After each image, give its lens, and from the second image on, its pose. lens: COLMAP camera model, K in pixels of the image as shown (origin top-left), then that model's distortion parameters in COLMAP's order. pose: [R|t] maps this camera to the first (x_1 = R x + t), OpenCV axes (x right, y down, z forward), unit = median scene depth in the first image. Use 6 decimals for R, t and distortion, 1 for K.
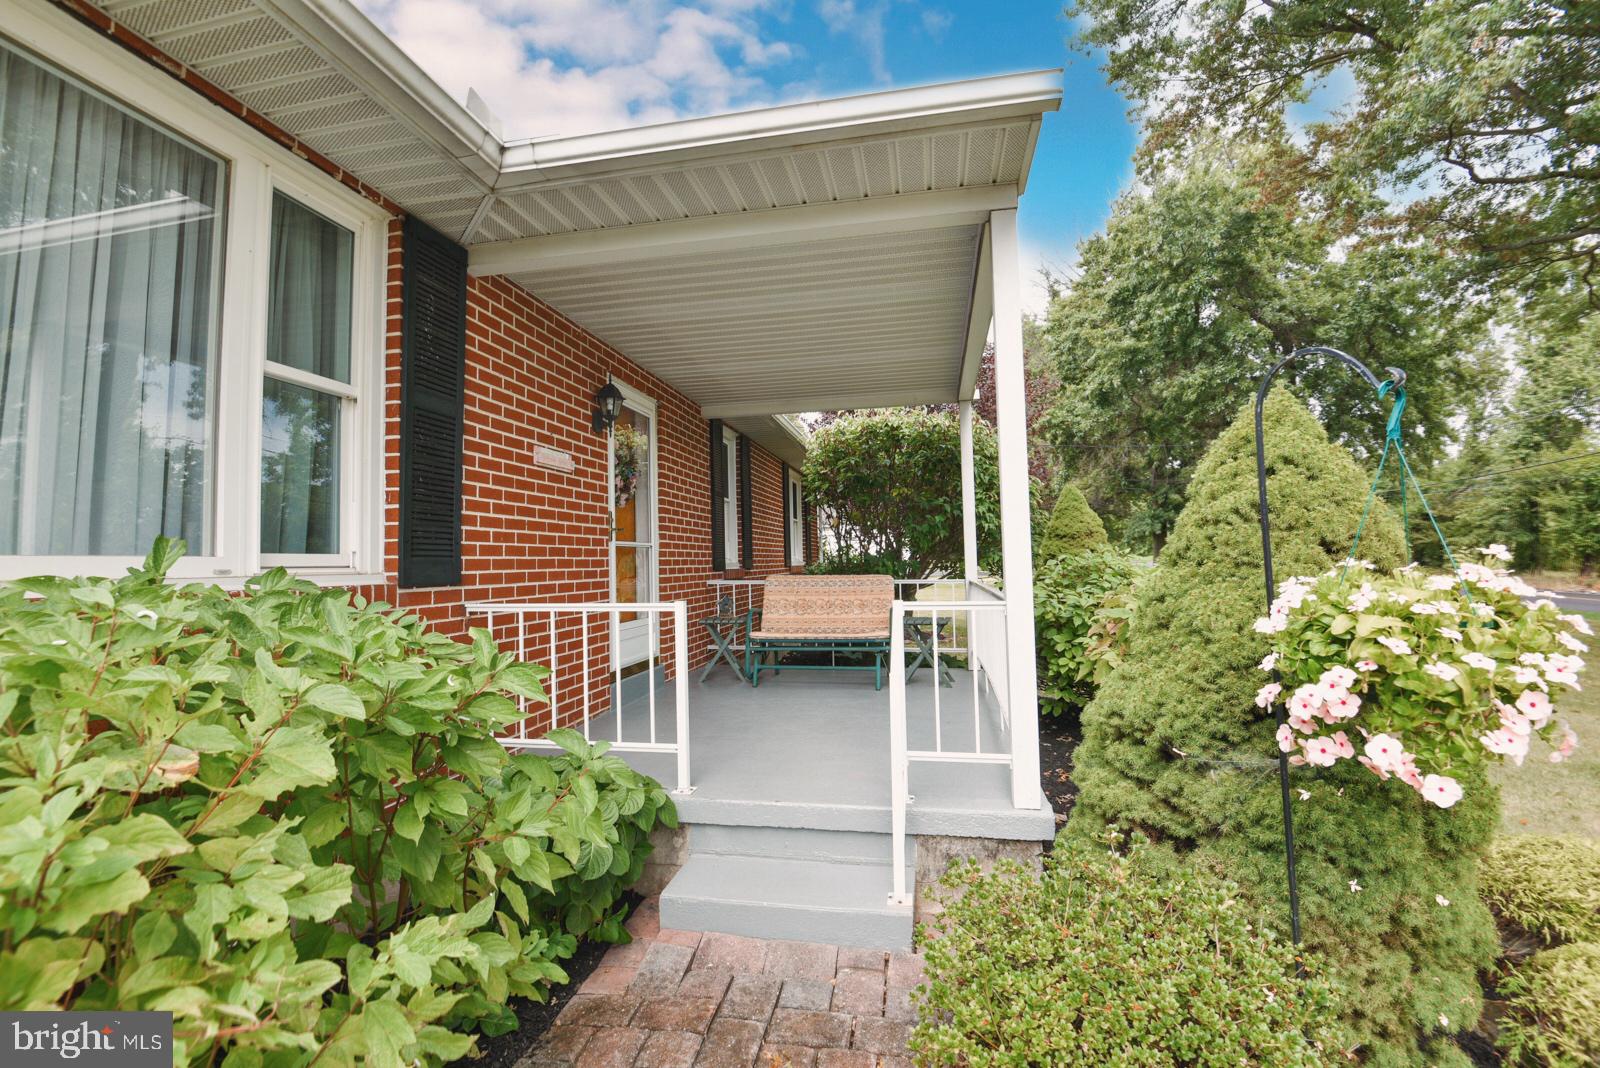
lens RADIAL K [[724.8, 0, 800.0], [0, 724.8, 534.0], [0, 0, 1]] dist [0.000562, -0.021852]
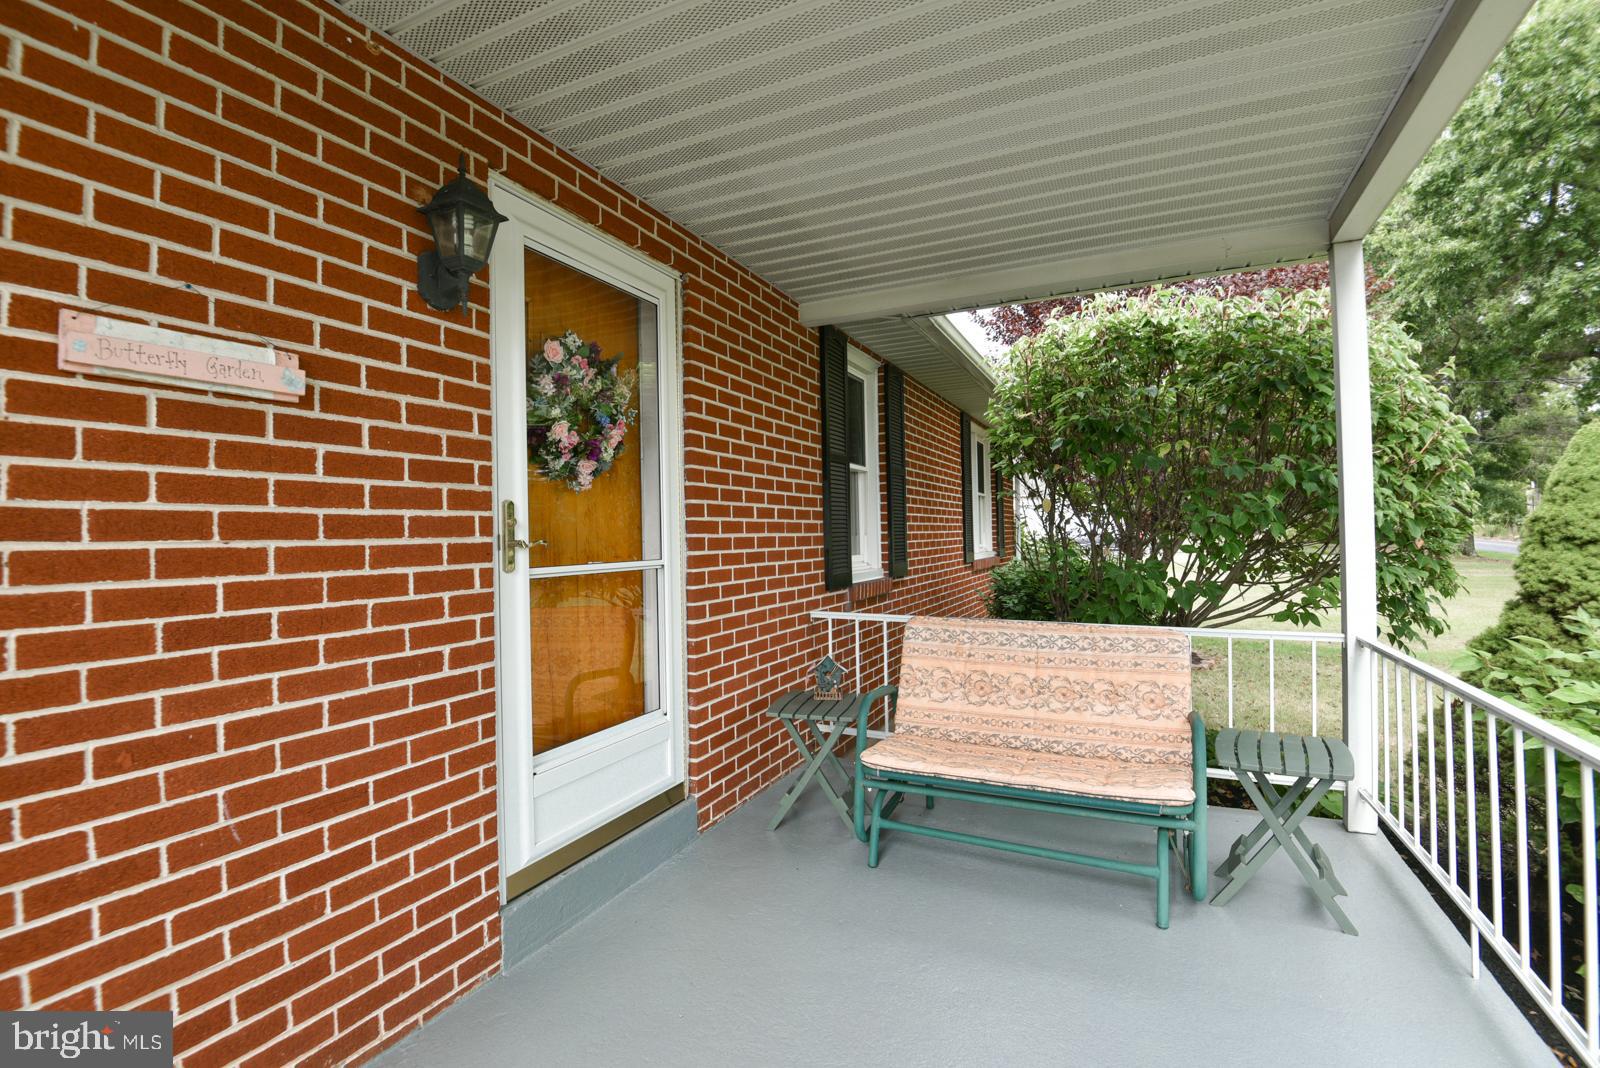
lens RADIAL K [[724.8, 0, 800.0], [0, 724.8, 534.0], [0, 0, 1]] dist [0.000562, -0.021852]
pose [[0.965889, 0.002133, -0.258948, 0.009612], [0.008792, 0.999120, 0.041023, -0.017553], [0.258807, -0.041901, 0.965020, 0.391313]]
